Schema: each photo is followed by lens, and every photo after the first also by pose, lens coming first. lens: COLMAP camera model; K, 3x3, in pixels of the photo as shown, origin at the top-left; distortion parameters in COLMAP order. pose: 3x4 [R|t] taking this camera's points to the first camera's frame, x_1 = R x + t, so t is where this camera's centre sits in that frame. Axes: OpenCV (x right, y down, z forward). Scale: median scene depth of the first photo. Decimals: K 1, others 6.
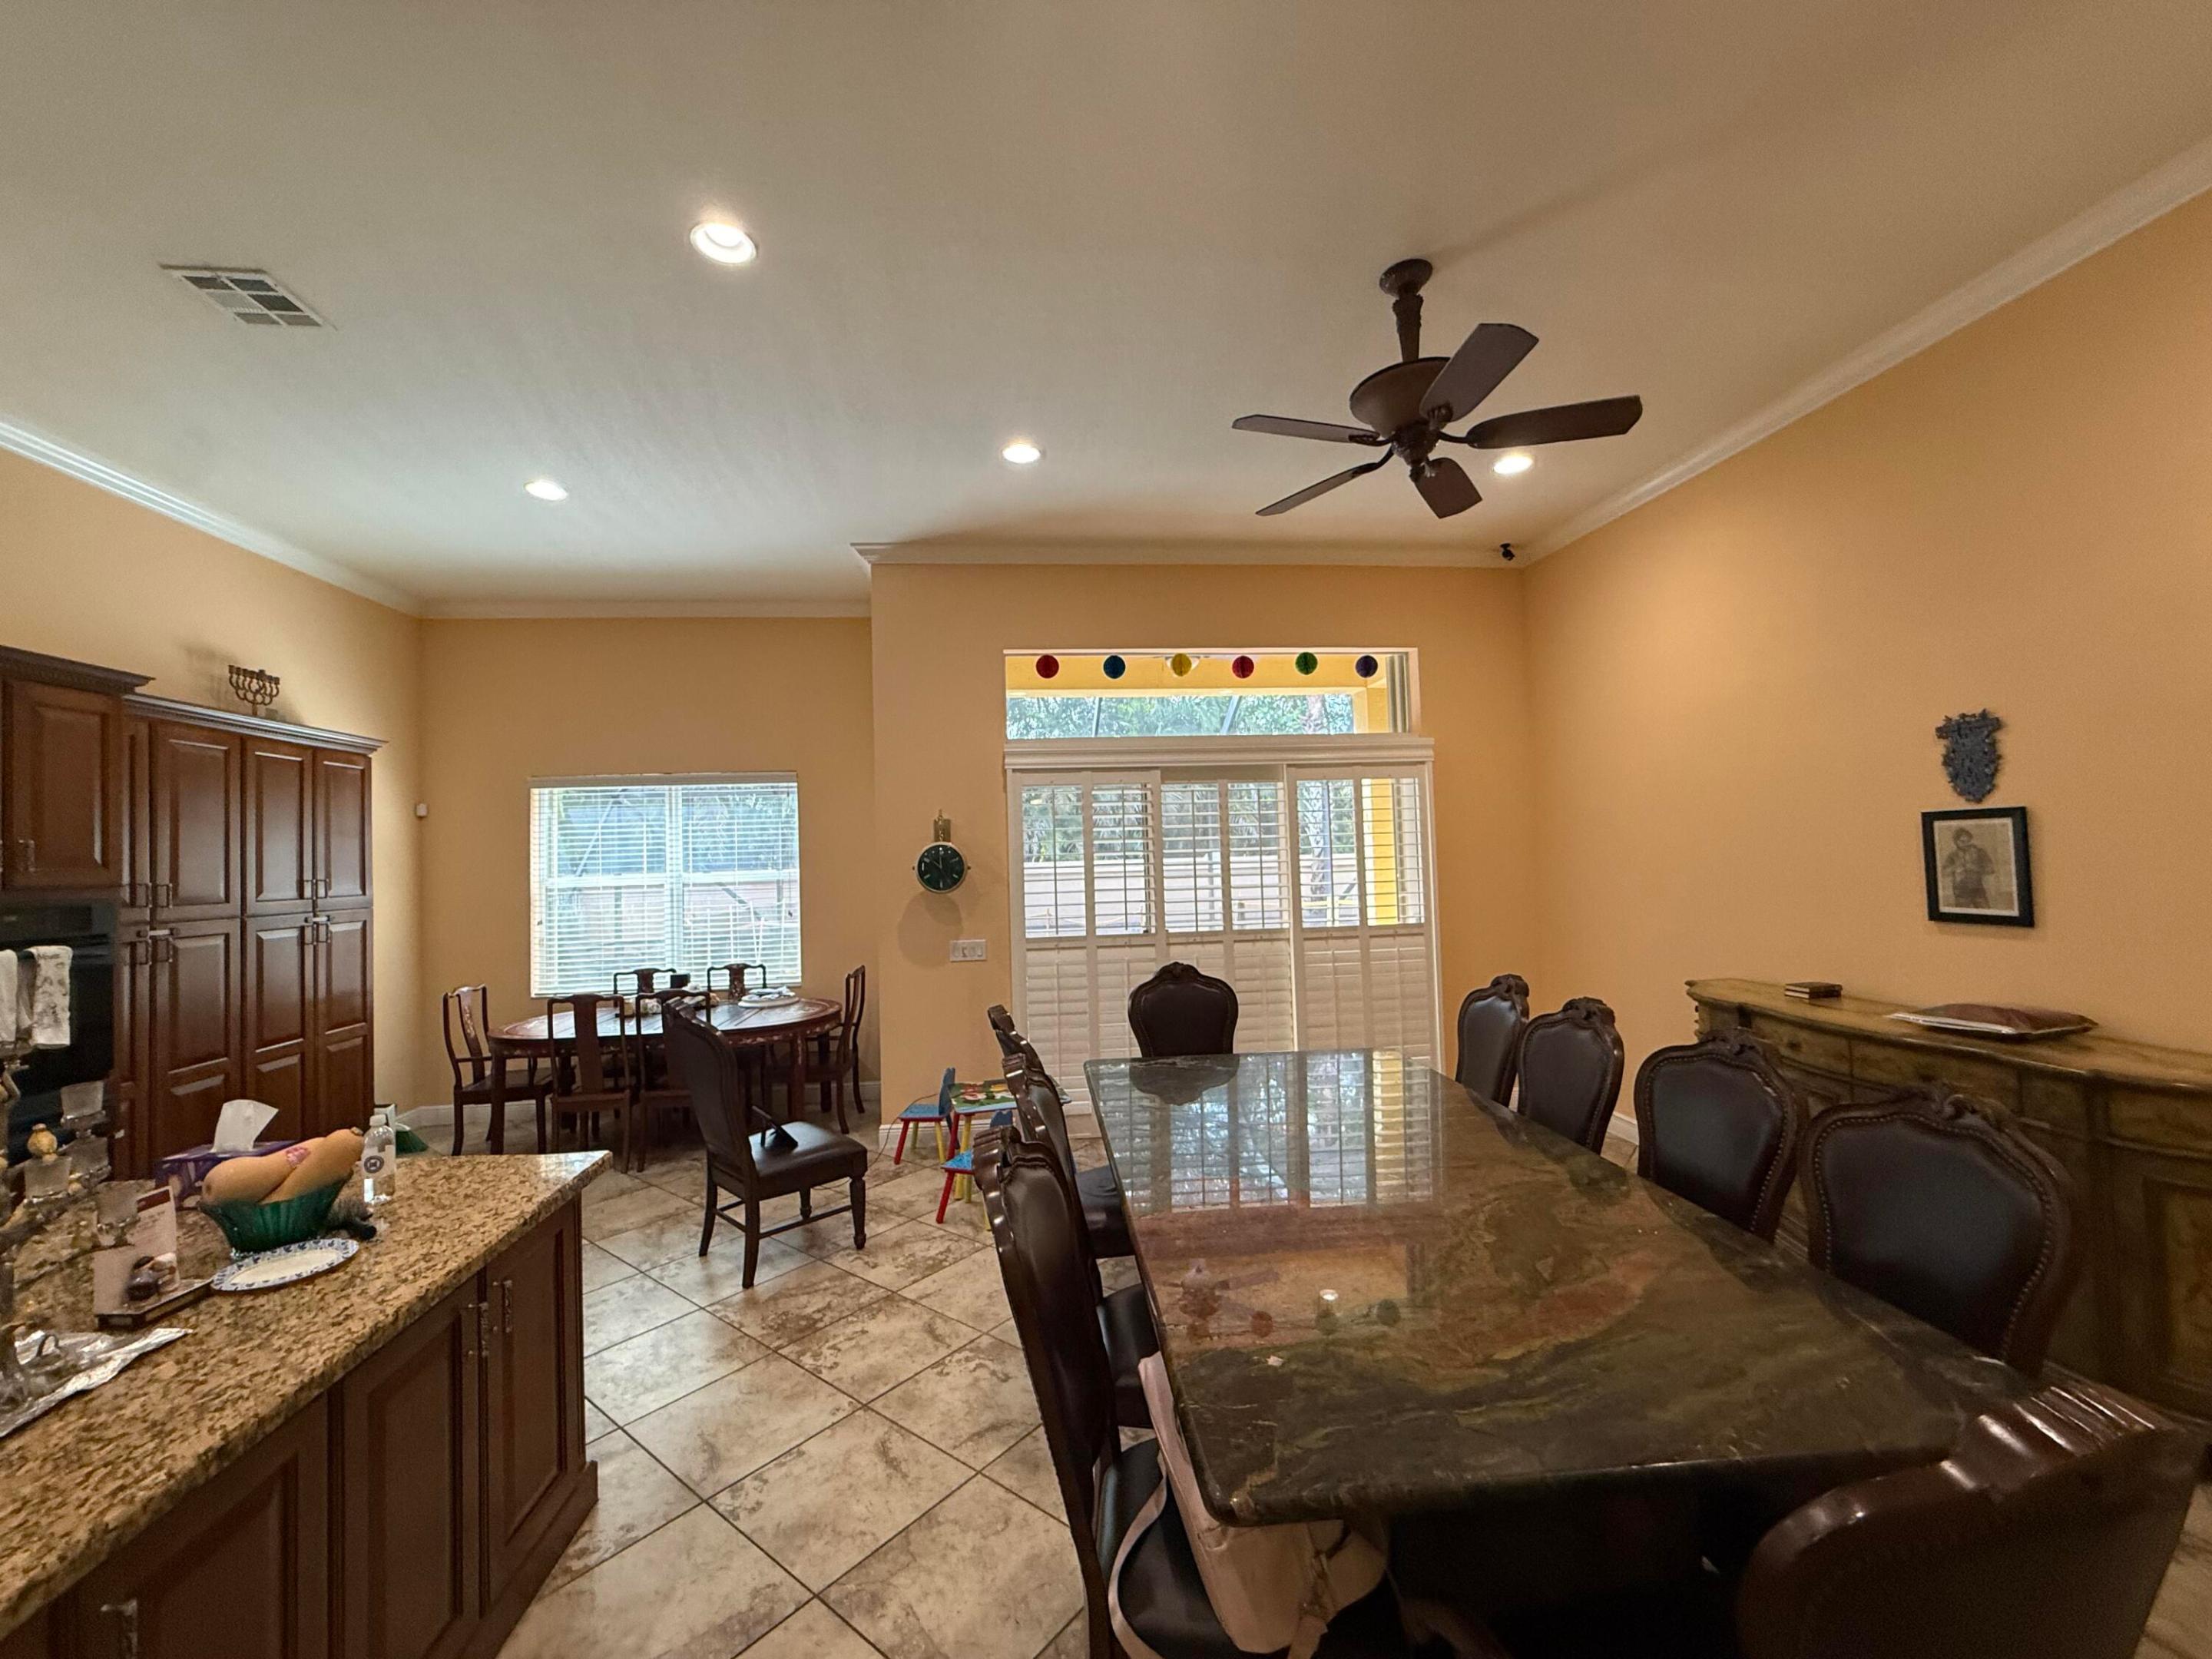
lens RADIAL K [[883.5, 0, 1102.3], [0, 883.5, 828.5], [0, 0, 1]] dist [-0.000624, 0.000430]
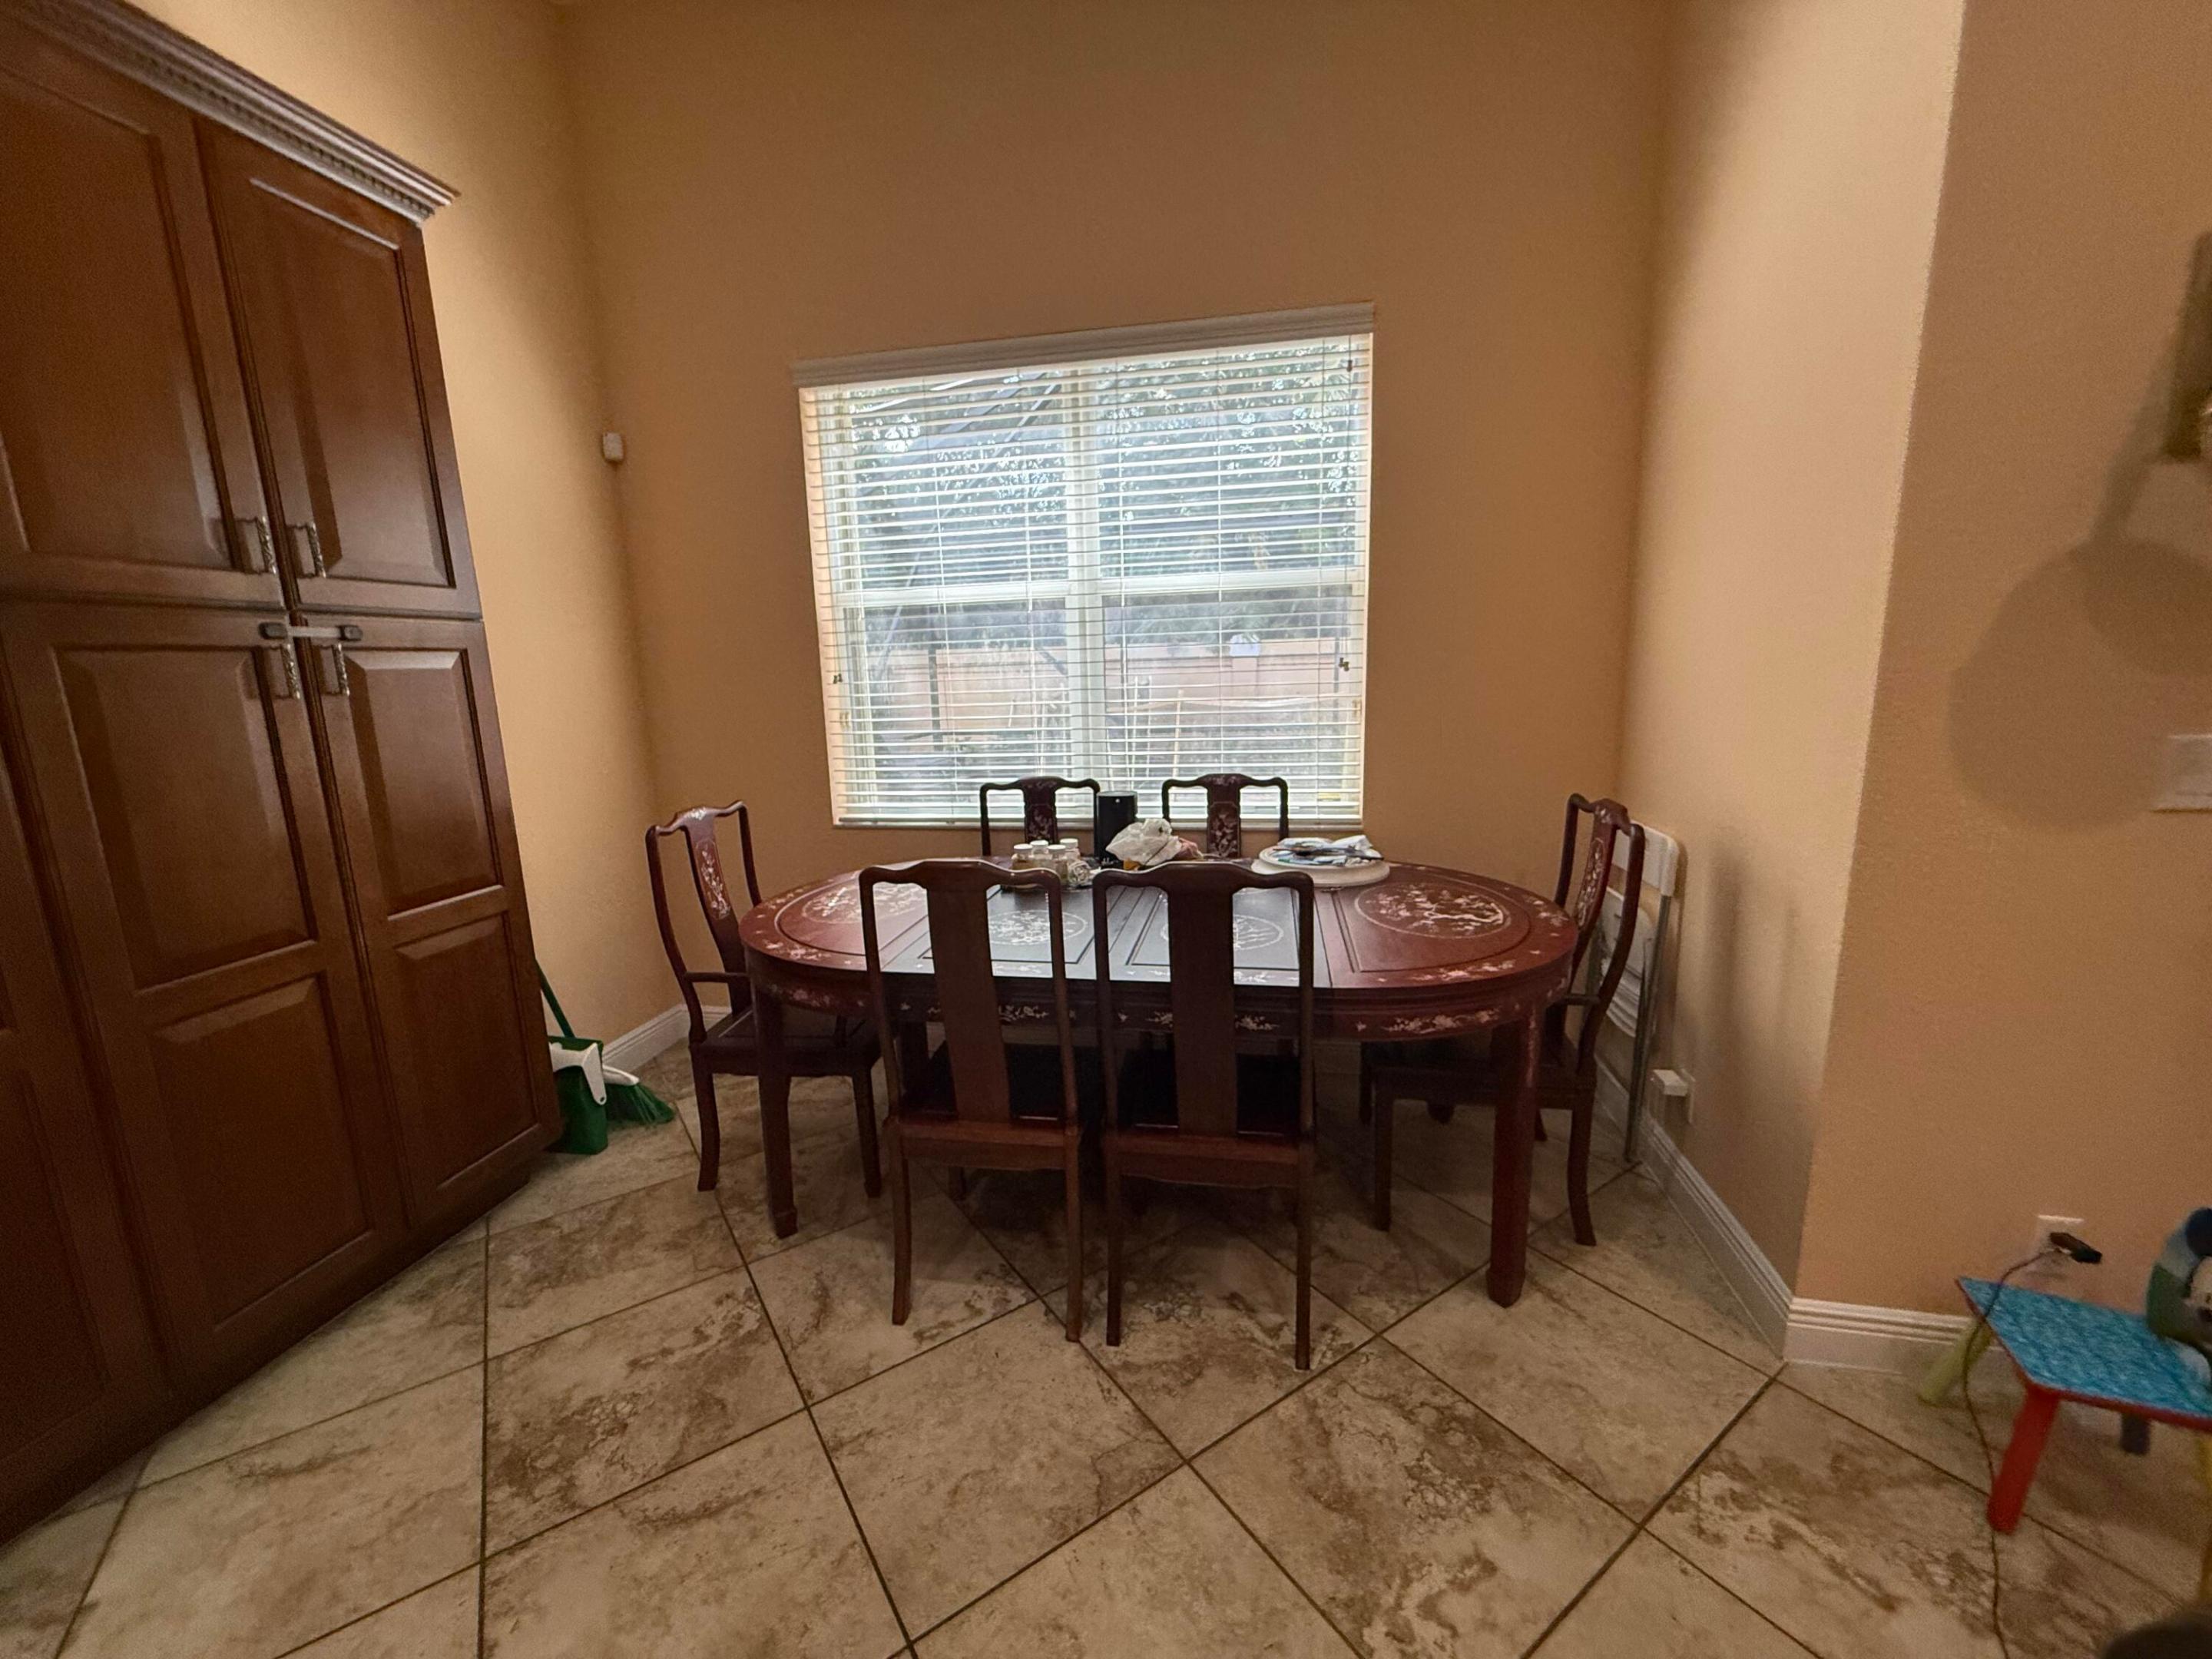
lens RADIAL K [[883.5, 0, 1100.4], [0, 883.5, 817.0], [0, 0, 1]] dist [-0.000624, 0.000430]
pose [[0.957118, 0.050959, -0.285180, -0.702083], [0.010404, 0.977726, 0.209627, 0.161305], [0.289510, -0.203604, 0.935270, 1.128704]]
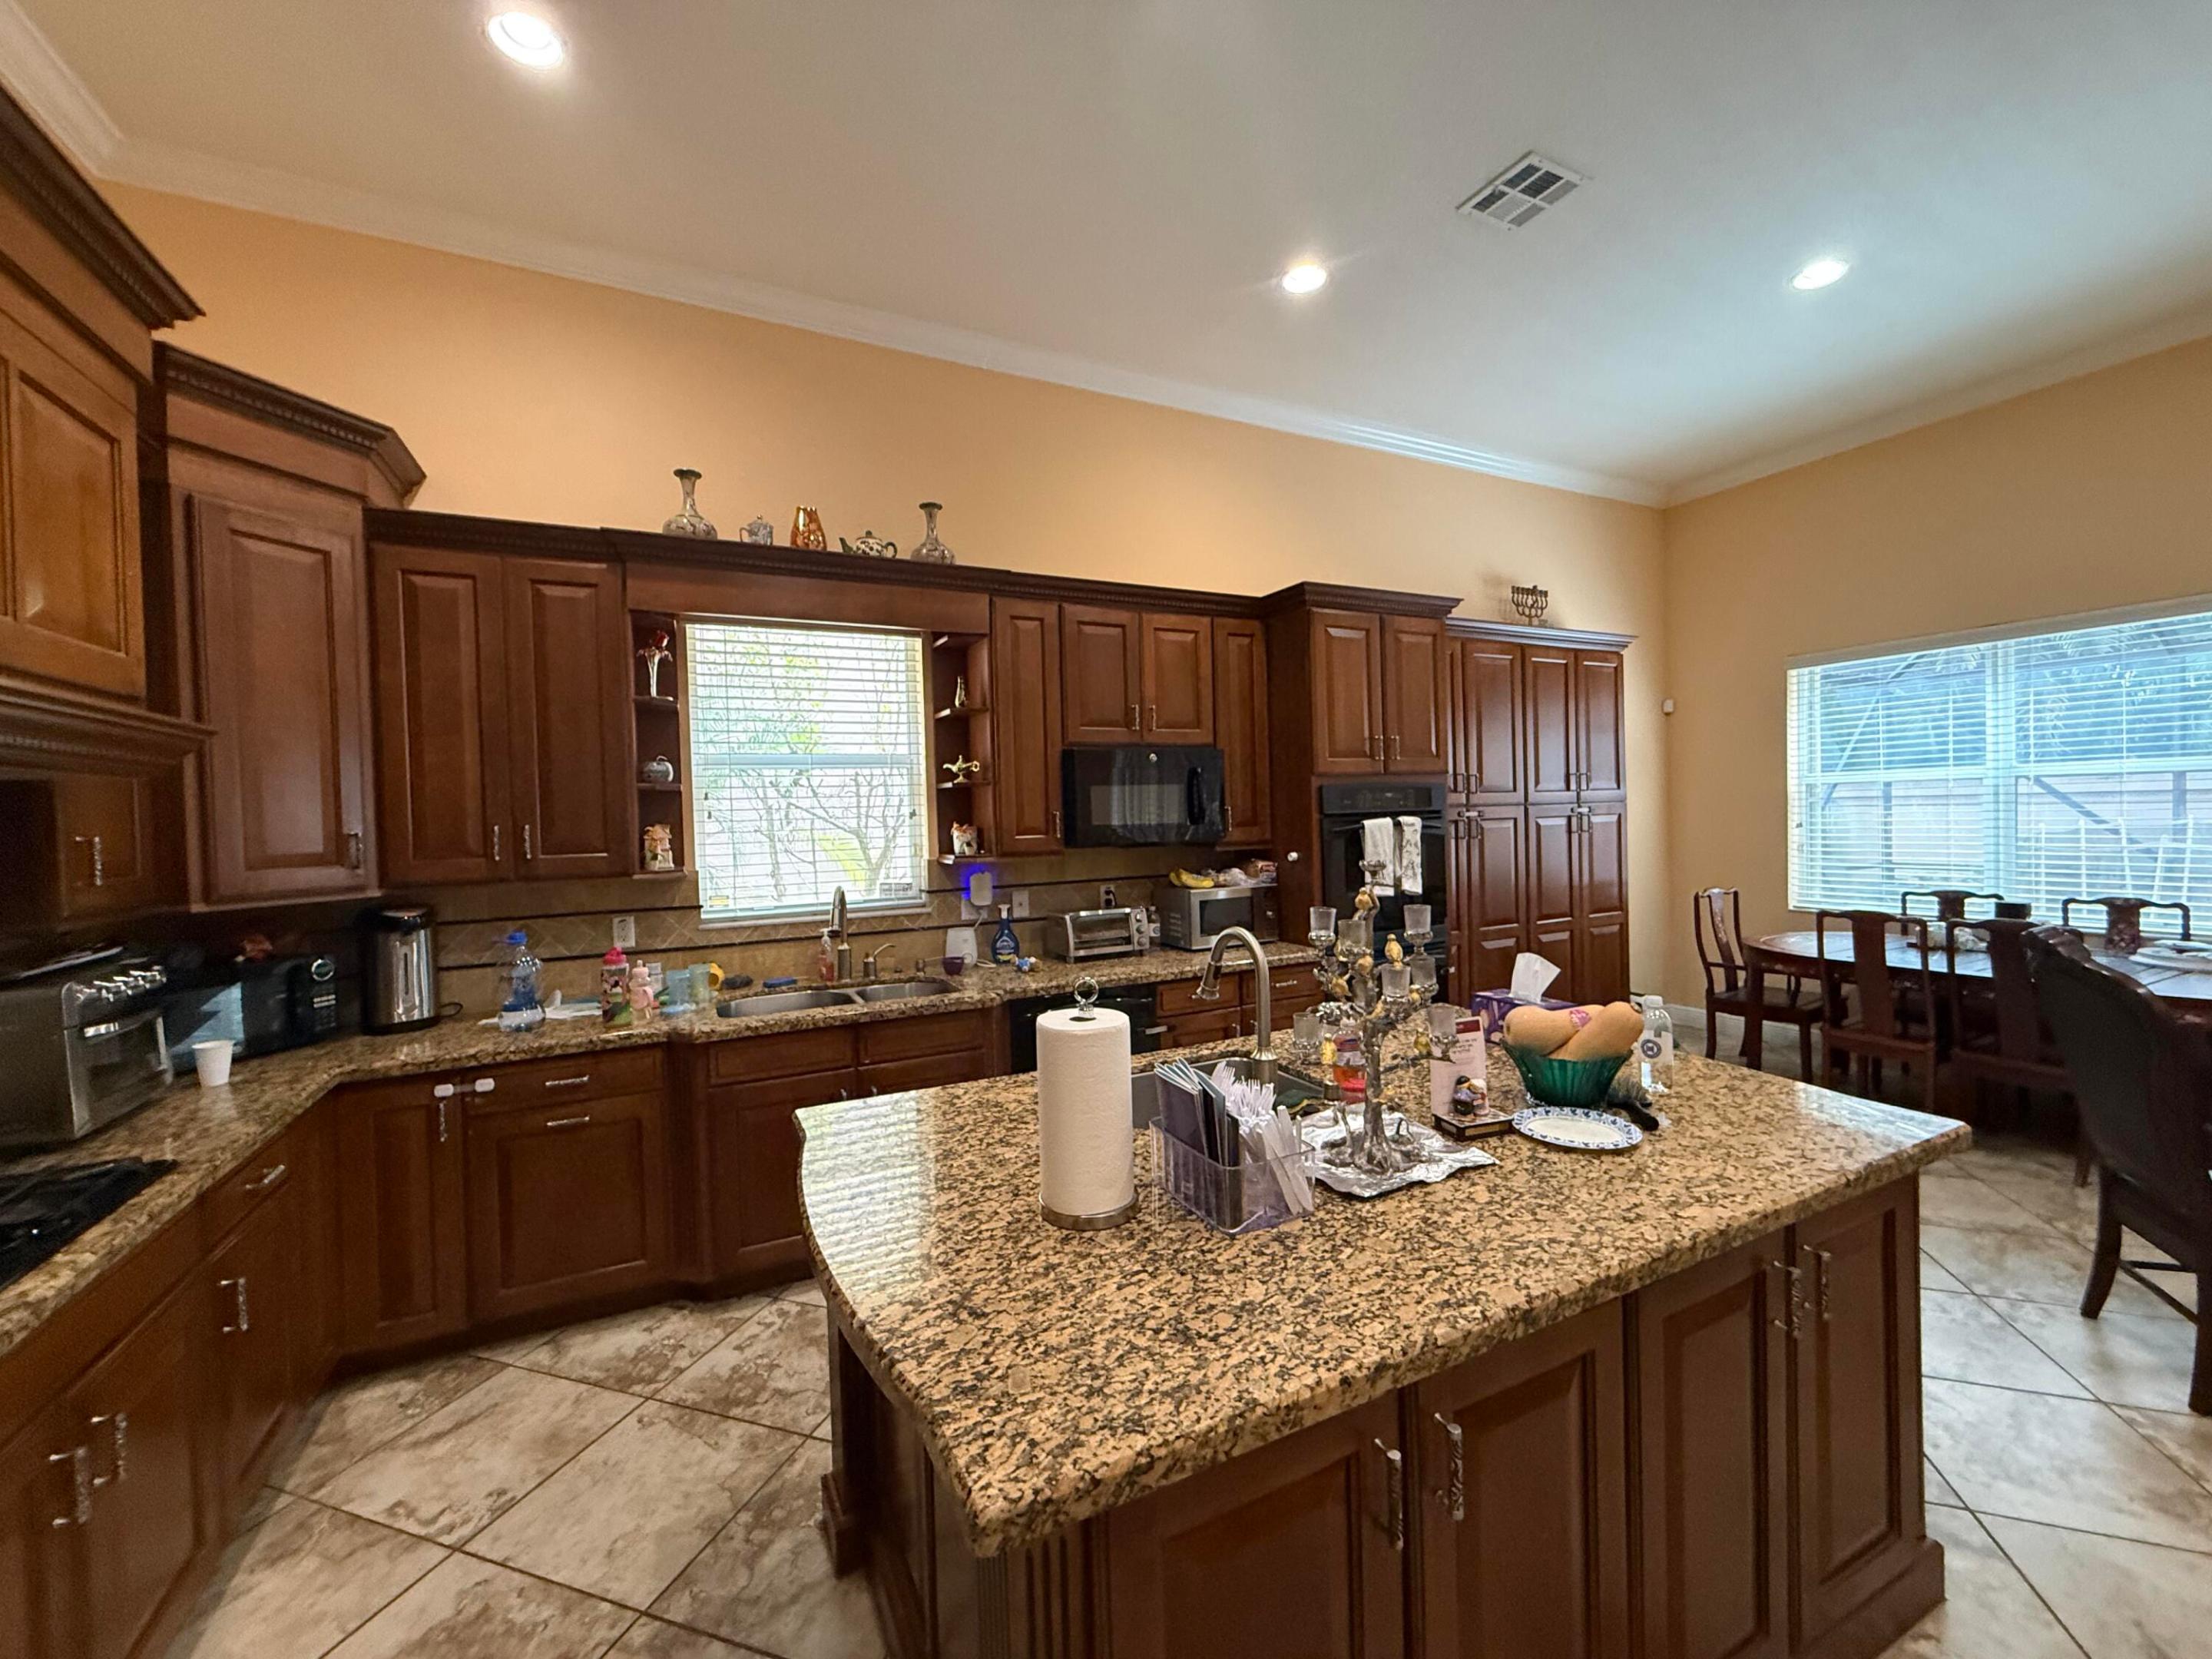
lens RADIAL K [[883.5, 0, 1097.8], [0, 883.5, 828.8], [0, 0, 1]] dist [-0.000624, 0.000430]
pose [[0.344136, 0.038583, -0.938127, -0.123770], [0.049128, 0.997047, 0.059028, 0.051292], [0.937634, -0.066402, 0.341224, 0.121361]]
